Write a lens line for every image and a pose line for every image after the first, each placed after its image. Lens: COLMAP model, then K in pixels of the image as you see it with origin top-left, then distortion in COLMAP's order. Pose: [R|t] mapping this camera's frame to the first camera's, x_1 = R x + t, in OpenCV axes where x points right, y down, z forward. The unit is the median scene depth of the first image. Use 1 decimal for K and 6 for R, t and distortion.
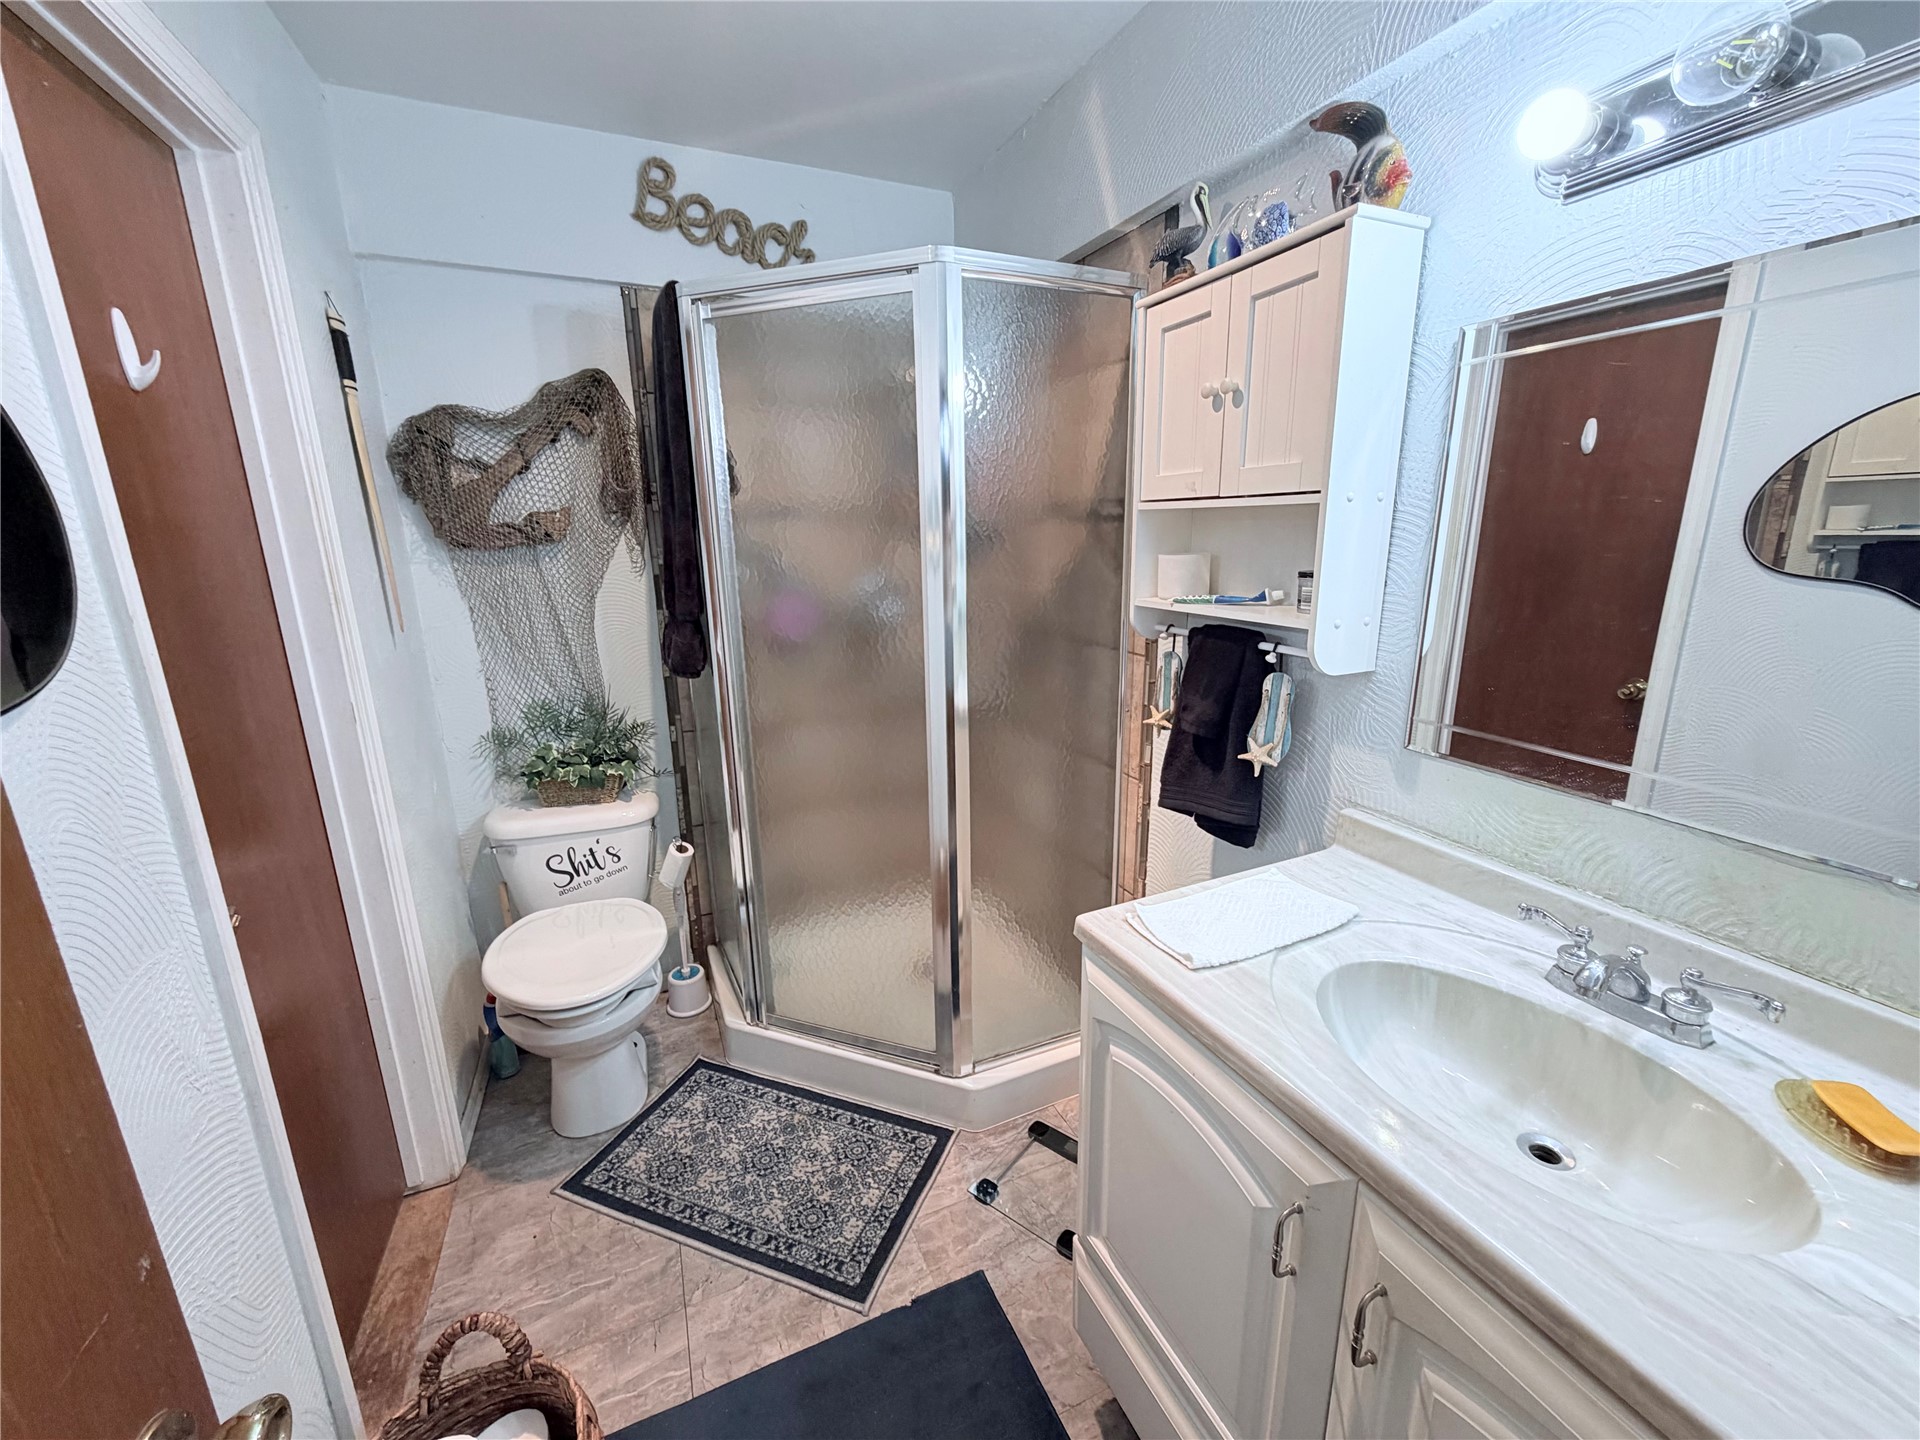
lens RADIAL K [[764.5, 0, 966.7], [0, 764.5, 719.2], [0, 0, 1]] dist [0.000251, 0.000316]
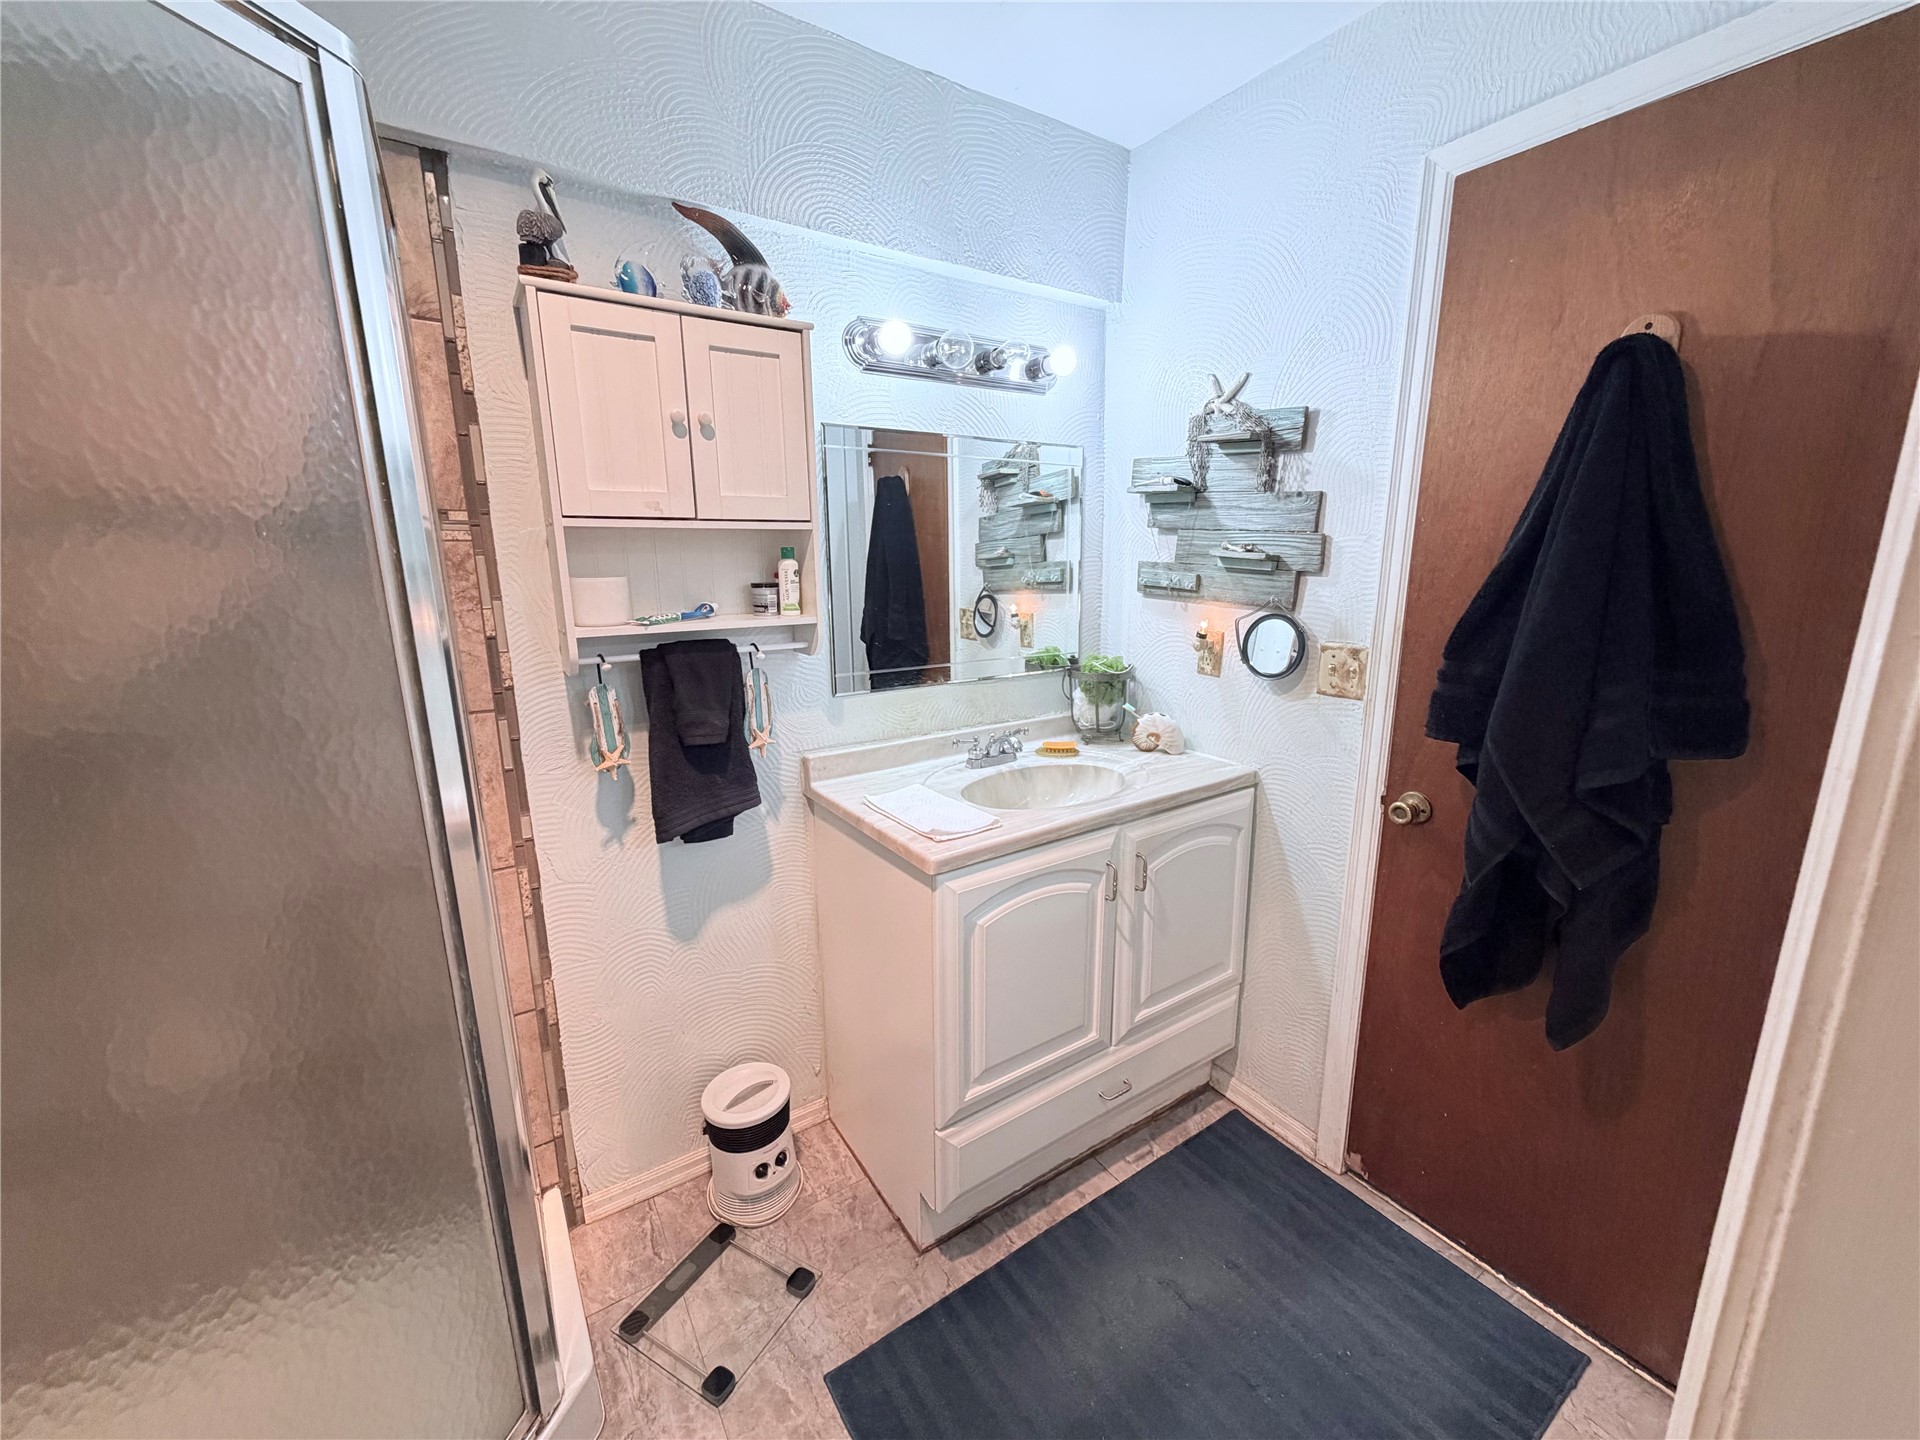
lens RADIAL K [[749.9, 0, 957.1], [0, 749.9, 725.9], [0, 0, 1]] dist [-0.001048, -0.000101]
pose [[-0.159499, -0.194244, 0.967899, -0.853526], [0.254034, 0.939358, 0.230378, -0.177664], [-0.953953, 0.282624, -0.100482, 0.893446]]
